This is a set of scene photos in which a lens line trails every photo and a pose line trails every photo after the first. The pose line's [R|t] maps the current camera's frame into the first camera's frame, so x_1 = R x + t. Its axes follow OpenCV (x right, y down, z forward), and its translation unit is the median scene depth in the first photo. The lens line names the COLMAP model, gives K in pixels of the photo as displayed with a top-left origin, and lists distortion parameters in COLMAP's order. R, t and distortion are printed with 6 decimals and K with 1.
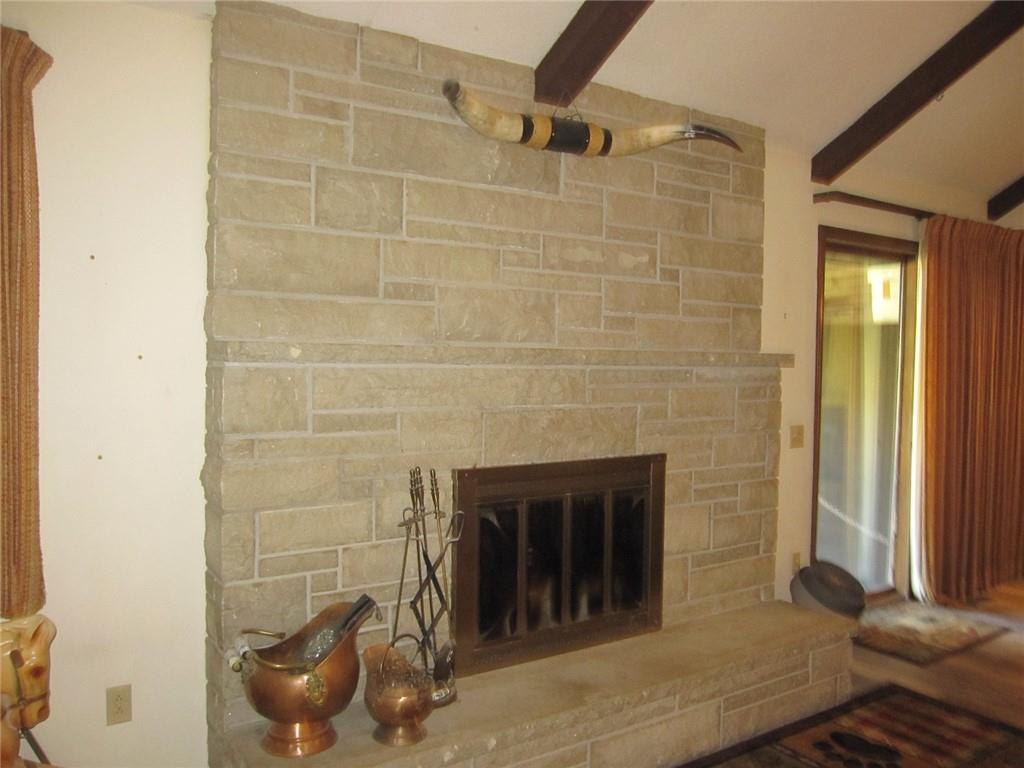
lens RADIAL K [[832.9, 0, 510.3], [0, 832.9, 381.0], [0, 0, 1]] dist [-0.065687, 0.009438]
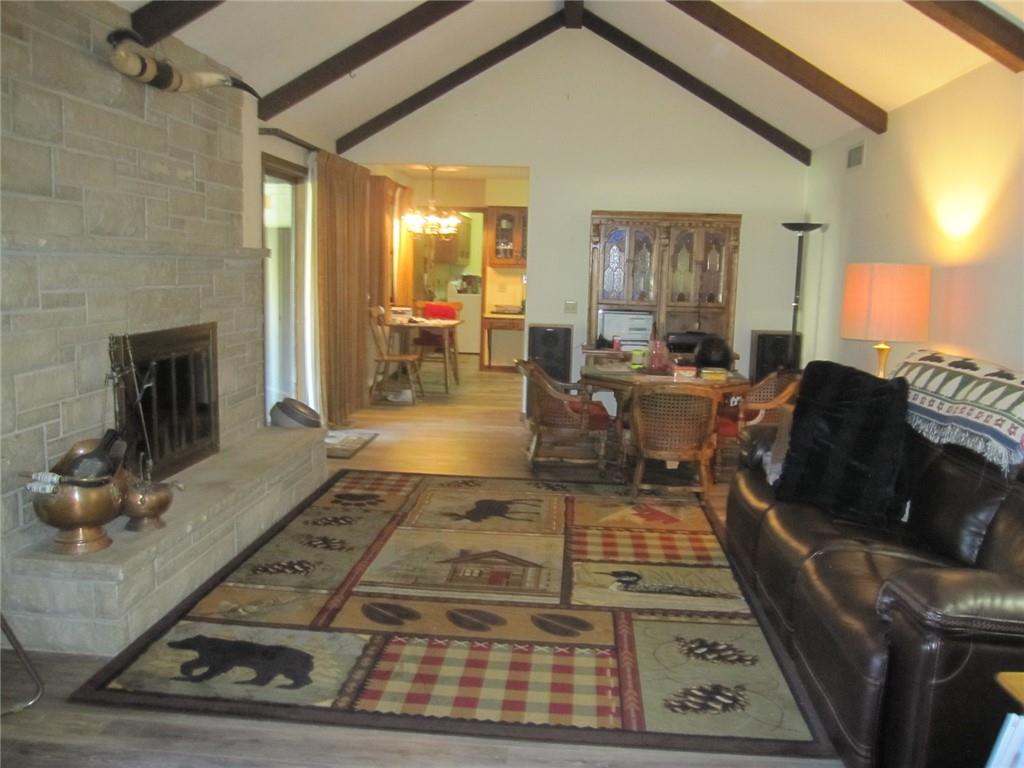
lens RADIAL K [[832.9, 0, 512.3], [0, 832.9, 385.8], [0, 0, 1]] dist [-0.065687, 0.009438]
pose [[0.628115, -0.108927, 0.770459, -0.609132], [0.010180, 0.991219, 0.131839, 0.019237], [-0.778054, -0.074967, 0.623708, -0.242678]]
